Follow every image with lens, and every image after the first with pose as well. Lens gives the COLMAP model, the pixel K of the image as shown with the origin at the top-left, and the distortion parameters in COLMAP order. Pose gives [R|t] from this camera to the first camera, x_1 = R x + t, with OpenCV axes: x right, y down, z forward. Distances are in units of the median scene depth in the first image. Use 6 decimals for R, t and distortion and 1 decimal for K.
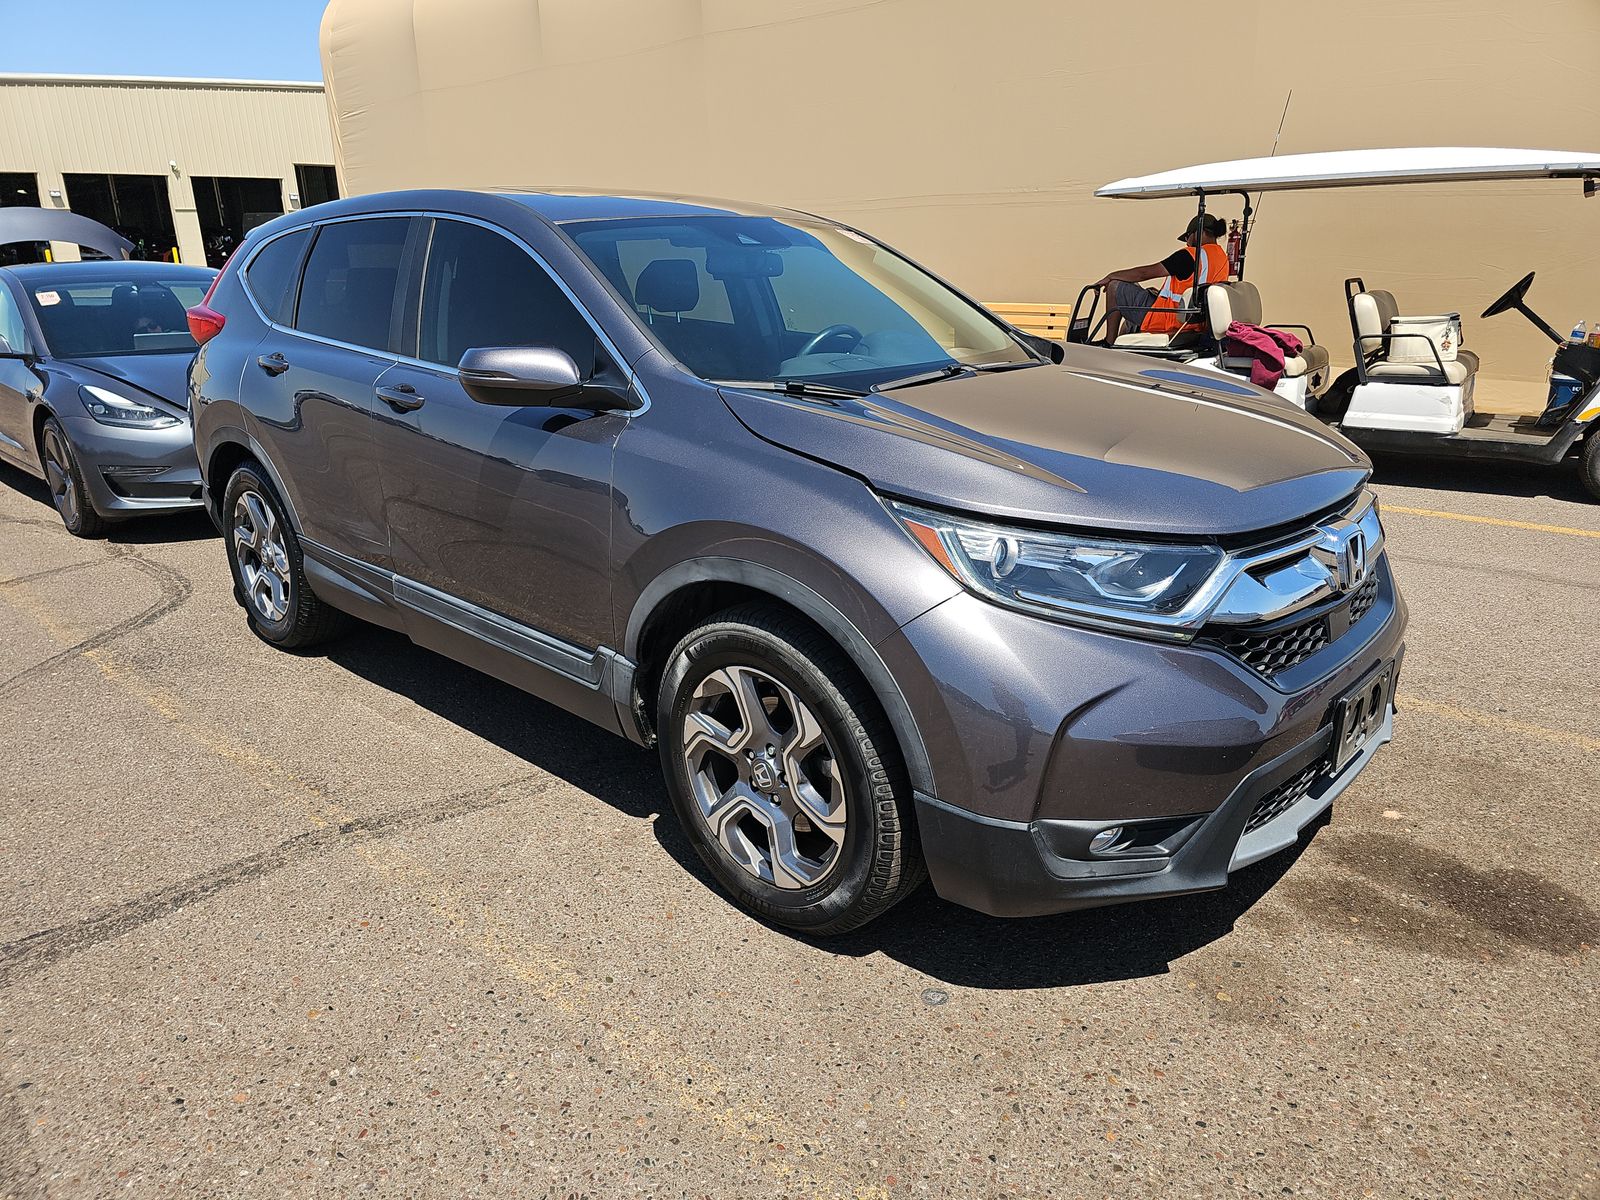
lens RADIAL K [[1110.9, 0, 800.0], [0, 1110.9, 600.0], [0, 0, 1]] dist [0.001707, -0.000348]
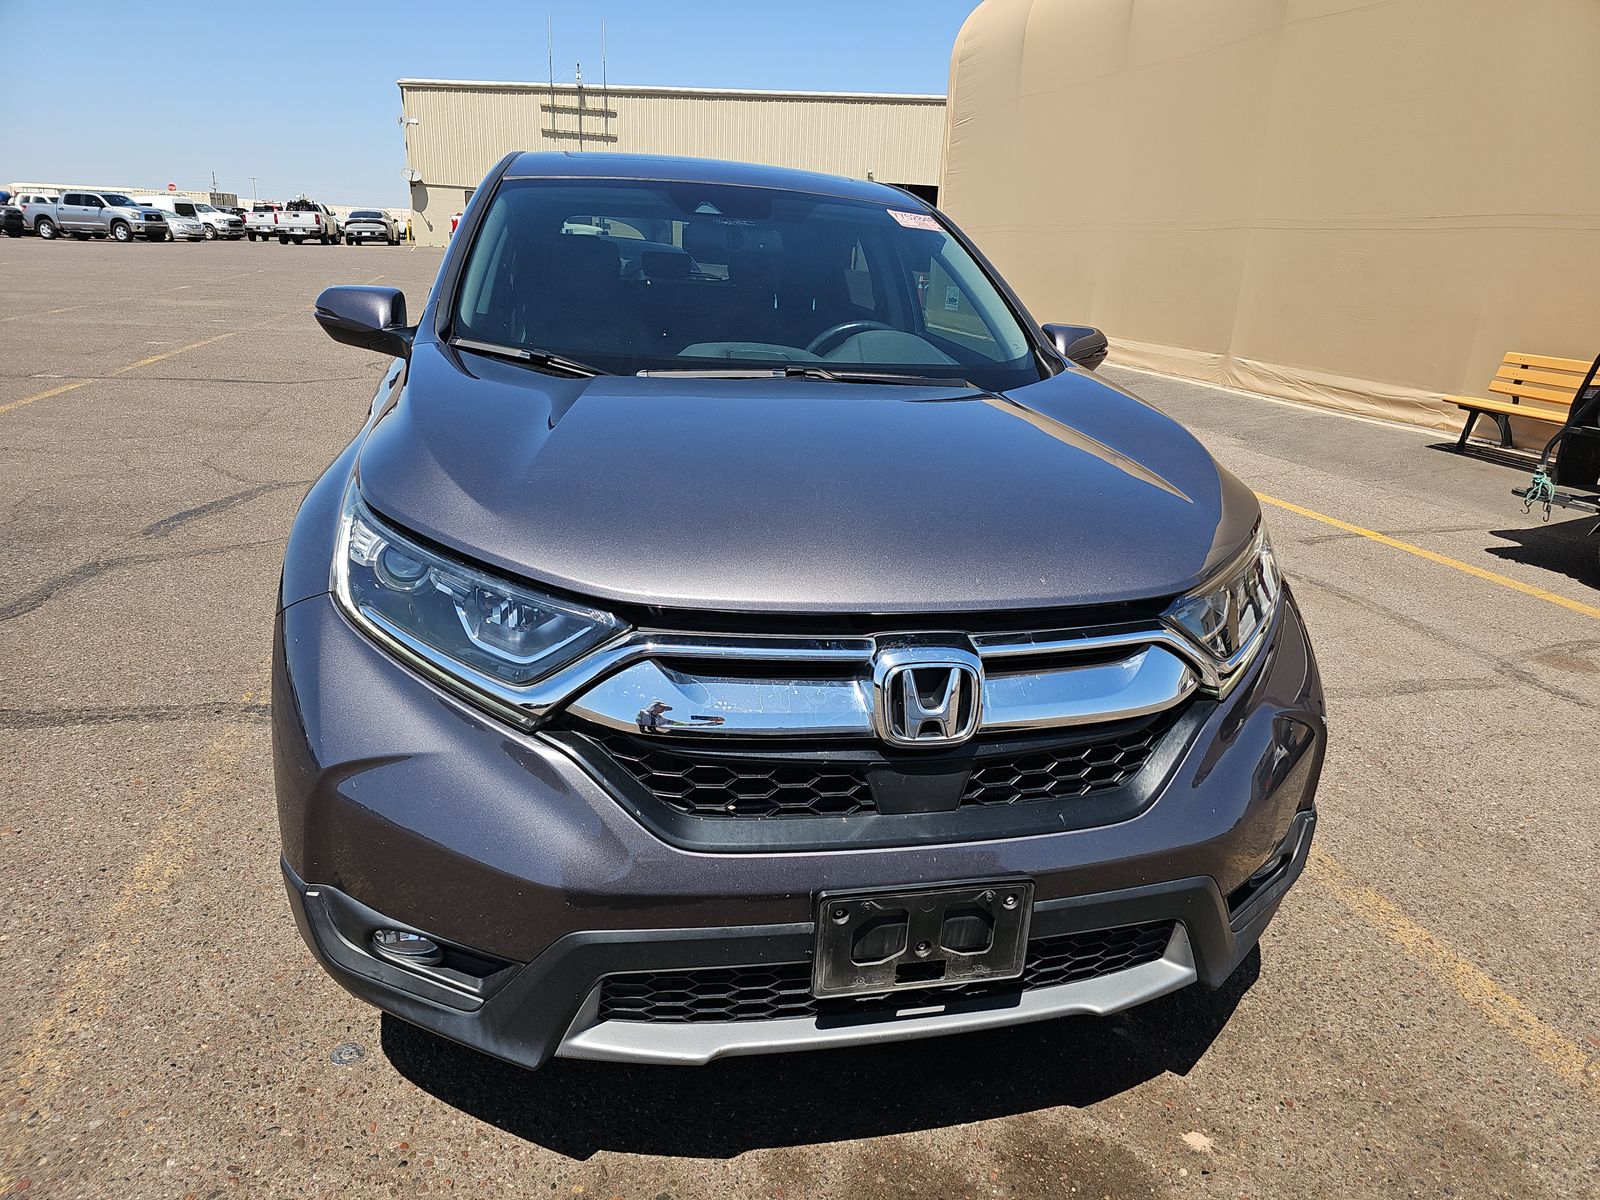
lens RADIAL K [[1110.9, 0, 800.0], [0, 1110.9, 600.0], [0, 0, 1]] dist [0.001707, -0.000348]
pose [[0.818662, 0.211075, -0.534079, 0.729817], [-0.219062, 0.974463, 0.049332, -0.102874], [0.530853, 0.076610, 0.843994, 0.381100]]
